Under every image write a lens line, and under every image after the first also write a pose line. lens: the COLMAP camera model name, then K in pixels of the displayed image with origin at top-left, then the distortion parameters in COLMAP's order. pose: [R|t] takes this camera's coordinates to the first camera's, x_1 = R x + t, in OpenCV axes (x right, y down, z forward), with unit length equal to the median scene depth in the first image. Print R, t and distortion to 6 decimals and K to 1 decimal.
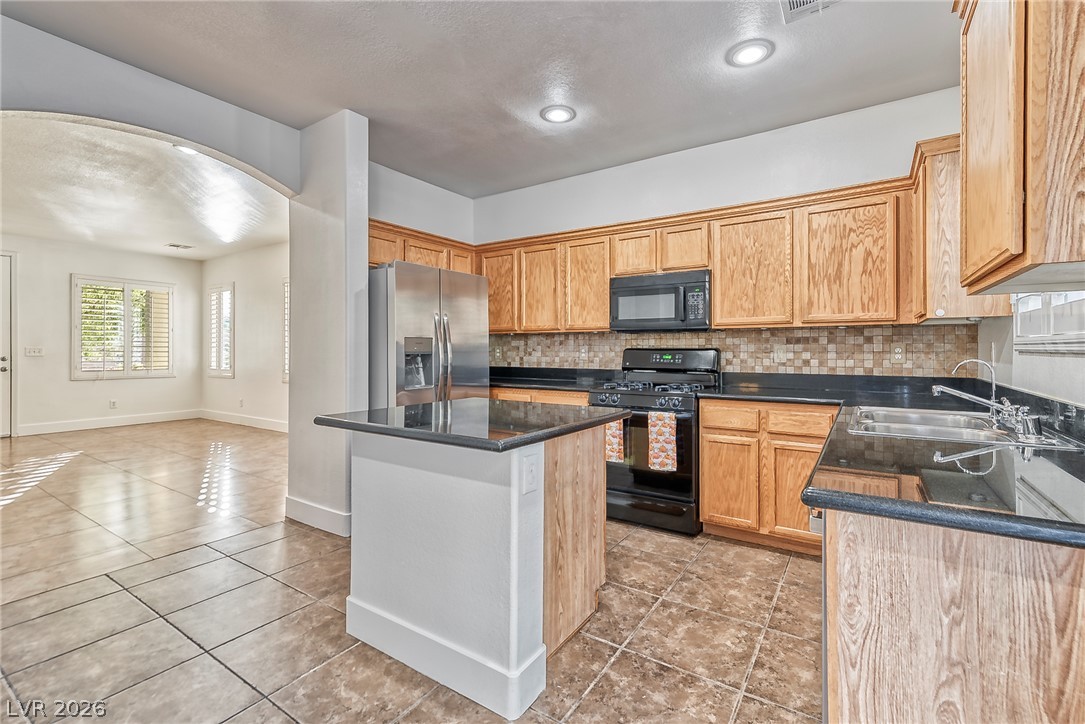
lens RADIAL K [[472.1, 0, 577.5], [0, 472.1, 348.1], [0, 0, 1]] dist [0.006694, 0.000412]
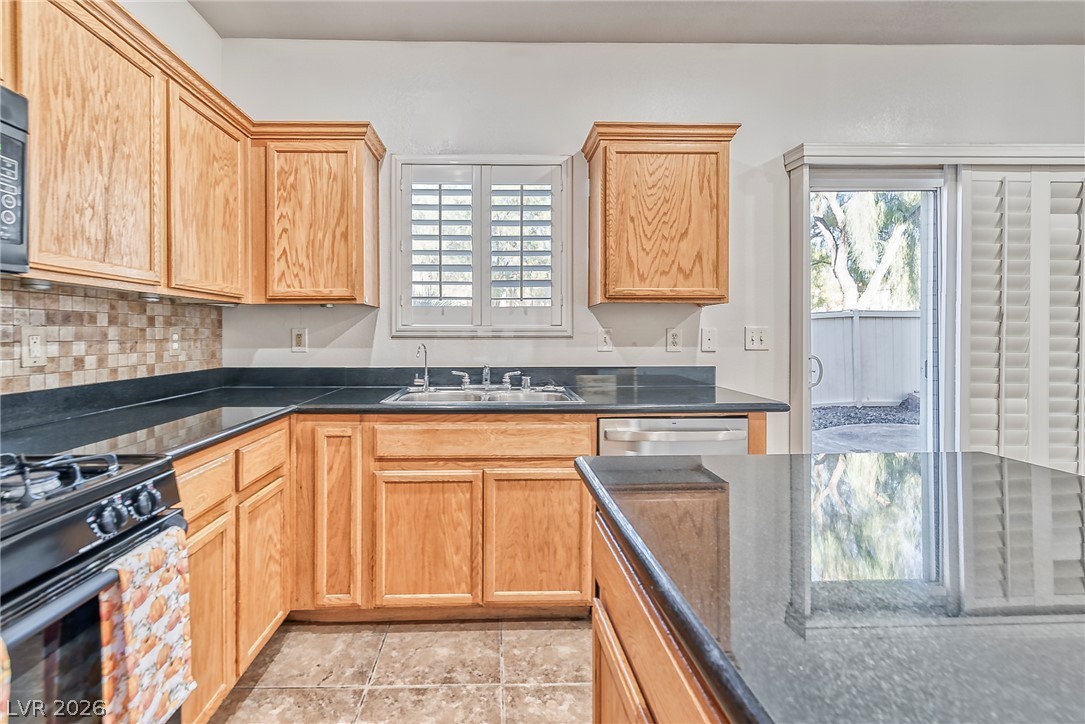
lens RADIAL K [[493.6, 0, 511.1], [0, 493.6, 334.5], [0, 0, 1]] dist [0.002611, 0.000071]
pose [[-0.542571, 0.001074, 0.840009, -0.208515], [0.000328, 0.999999, -0.001067, 0.001393], [-0.840010, -0.000304, -0.542571, 0.921115]]
